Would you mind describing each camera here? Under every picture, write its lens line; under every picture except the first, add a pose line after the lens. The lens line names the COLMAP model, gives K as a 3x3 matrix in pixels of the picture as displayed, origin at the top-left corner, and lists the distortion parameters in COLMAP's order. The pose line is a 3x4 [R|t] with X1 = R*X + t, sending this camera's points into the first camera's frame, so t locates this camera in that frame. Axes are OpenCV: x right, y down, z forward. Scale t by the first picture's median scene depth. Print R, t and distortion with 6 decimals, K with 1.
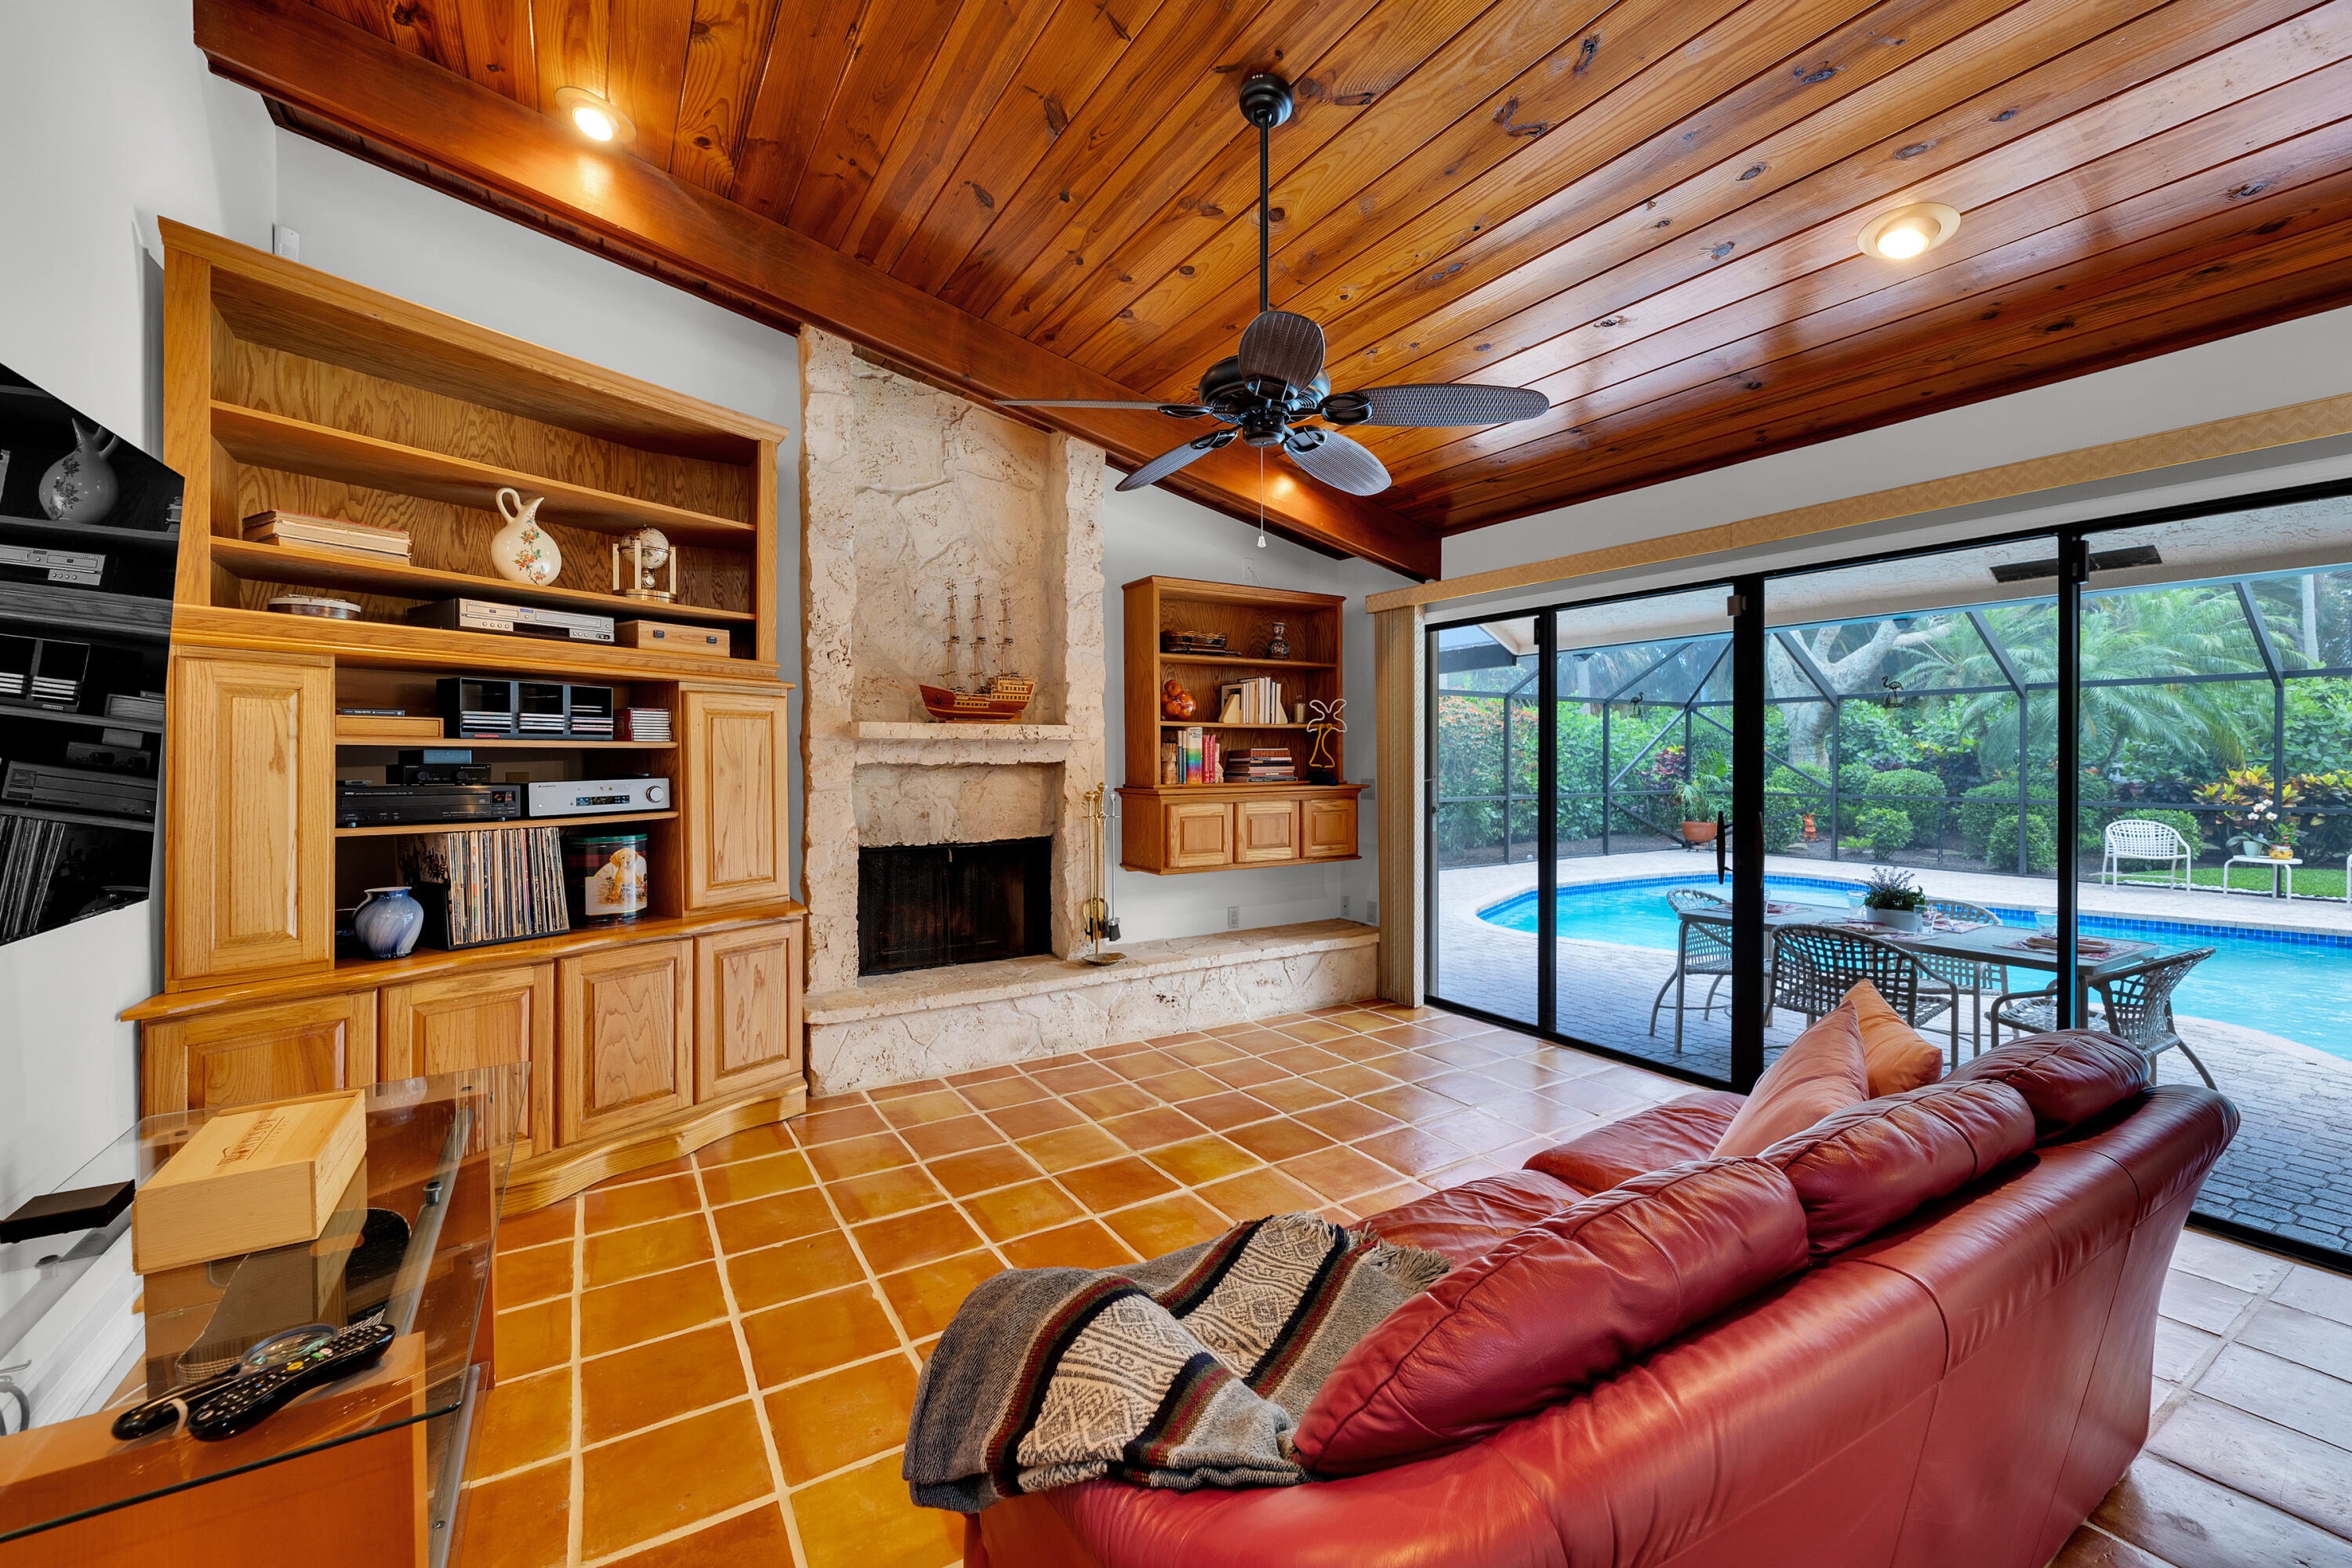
lens RADIAL K [[947.3, 0, 1177.9], [0, 947.3, 767.8], [0, 0, 1]] dist [-0.010955, 0.000036]
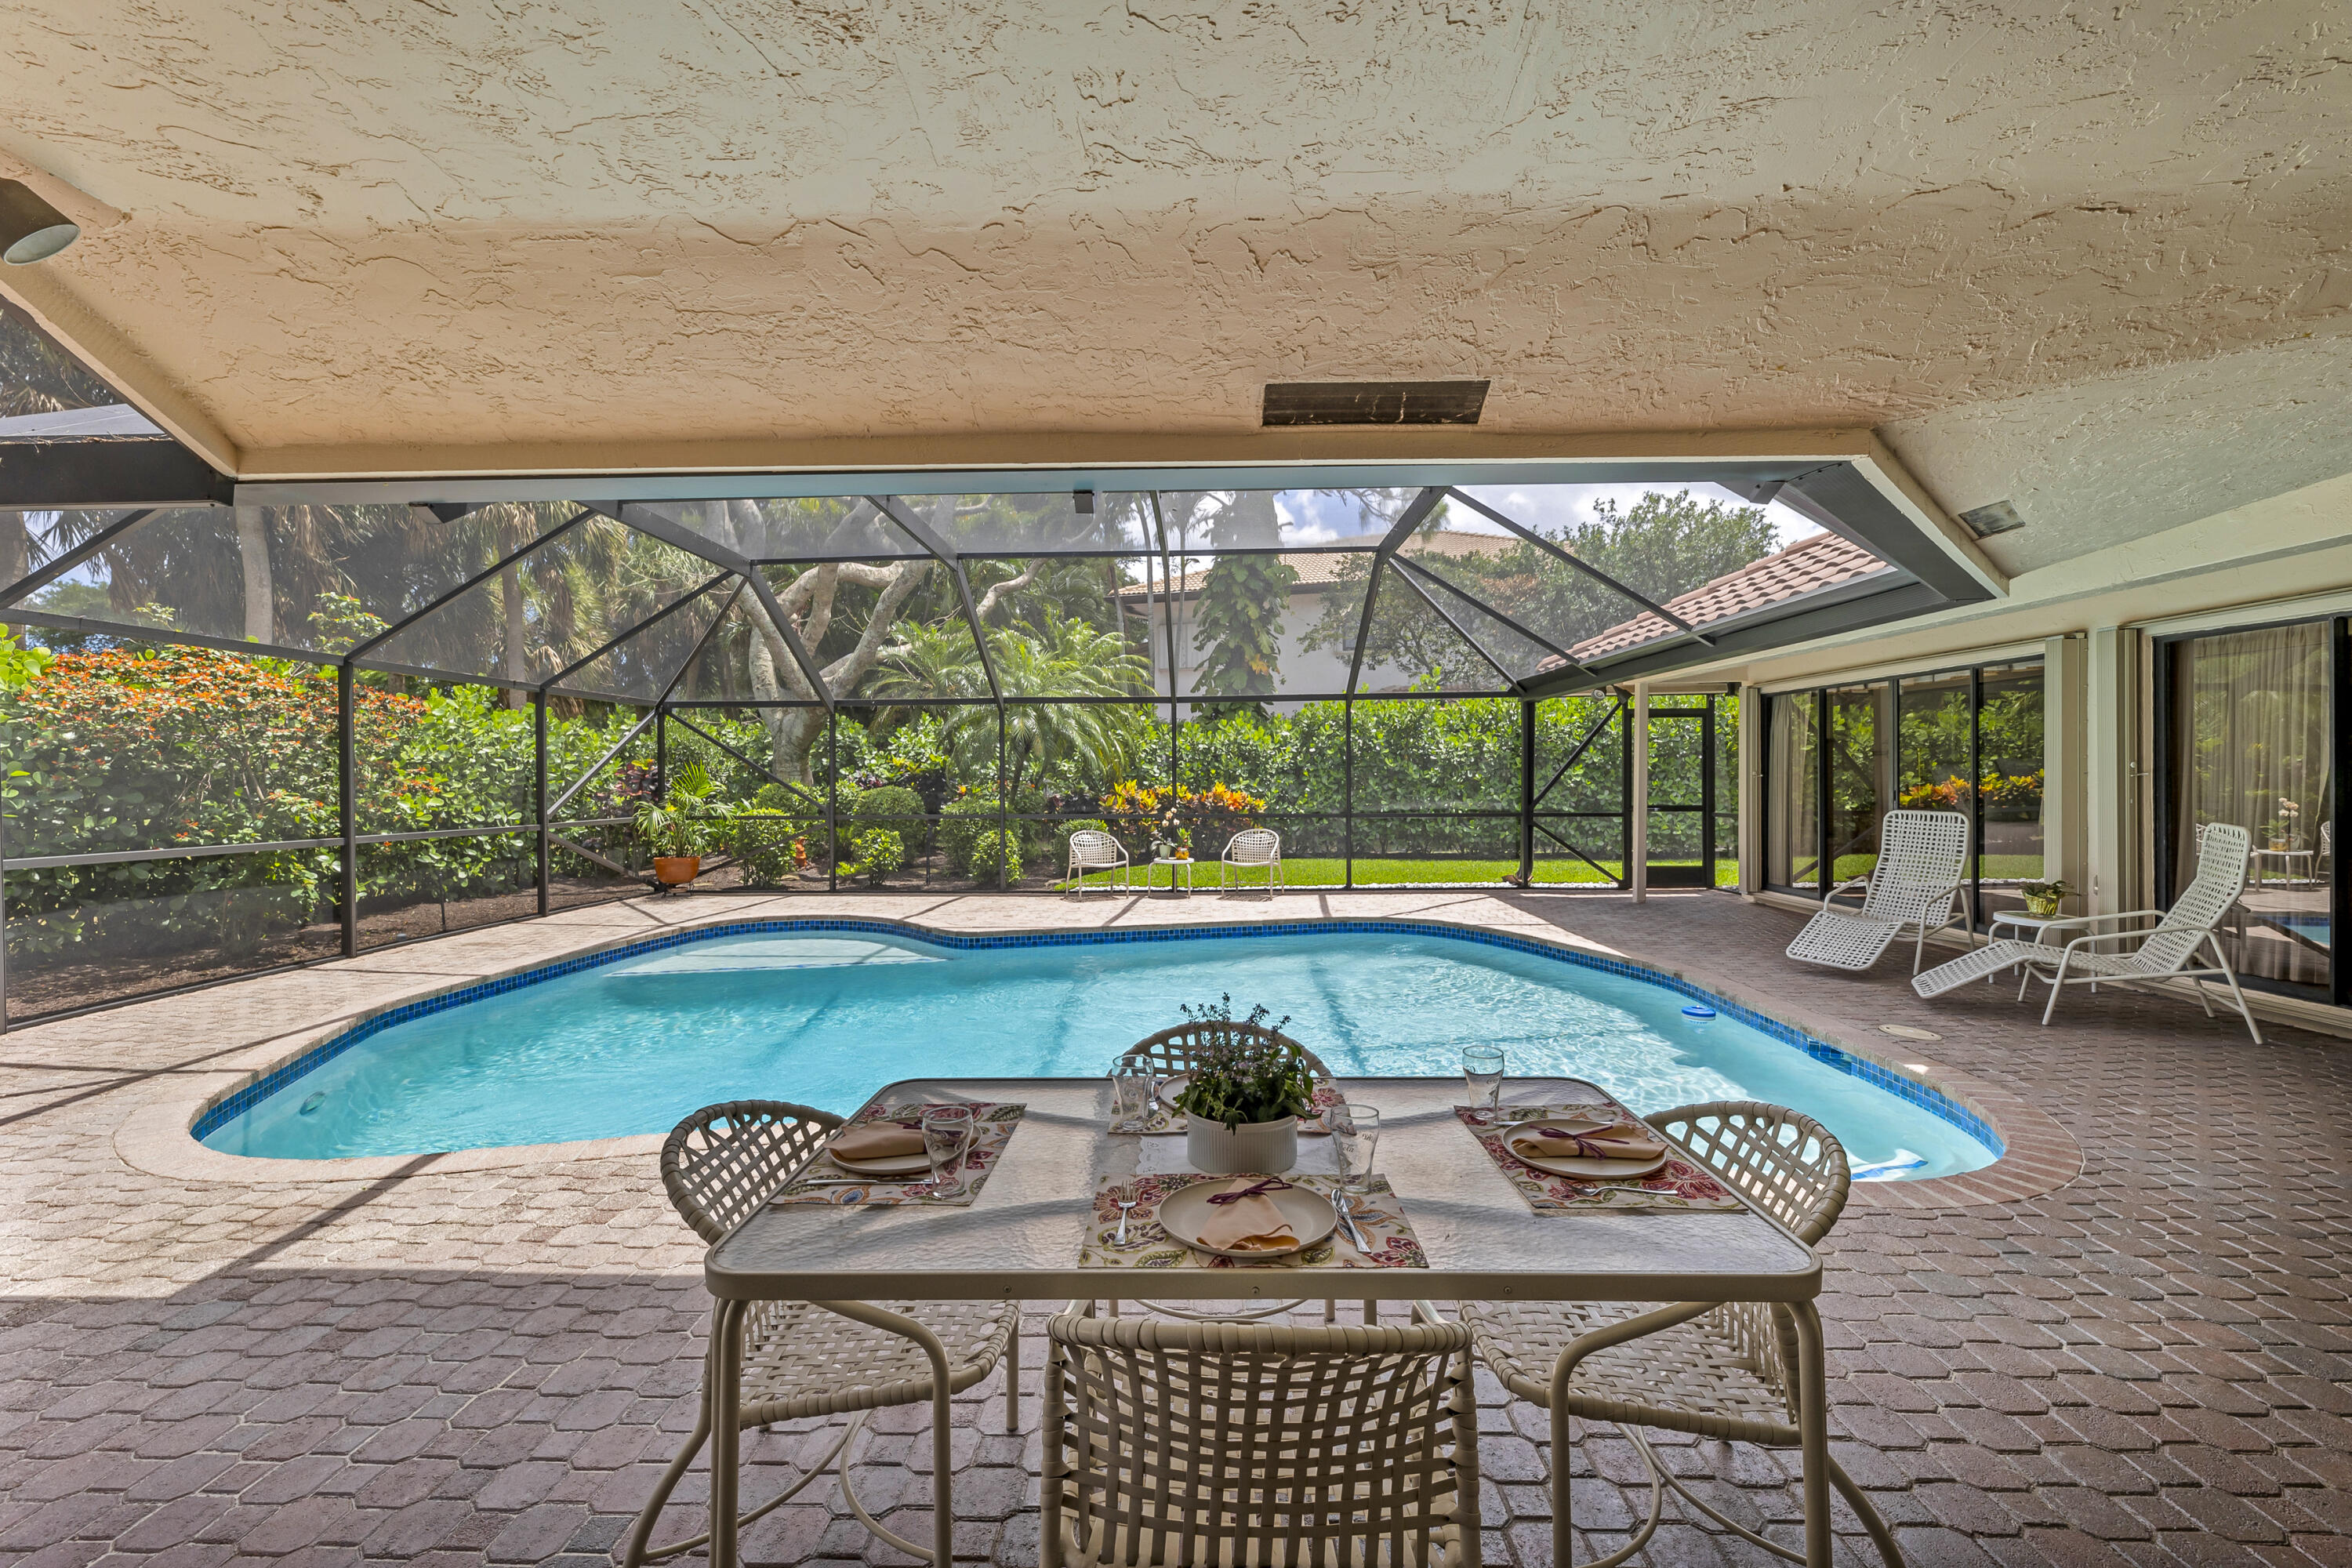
lens RADIAL K [[947.4, 0, 1167.1], [0, 947.4, 781.2], [0, 0, 1]] dist [-0.003076, -0.000024]
pose [[0.544384, -0.003058, 0.838830, 0.119276], [0.011495, 0.999927, -0.003814, 0.003345], [-0.838757, 0.011719, 0.544380, 0.236639]]
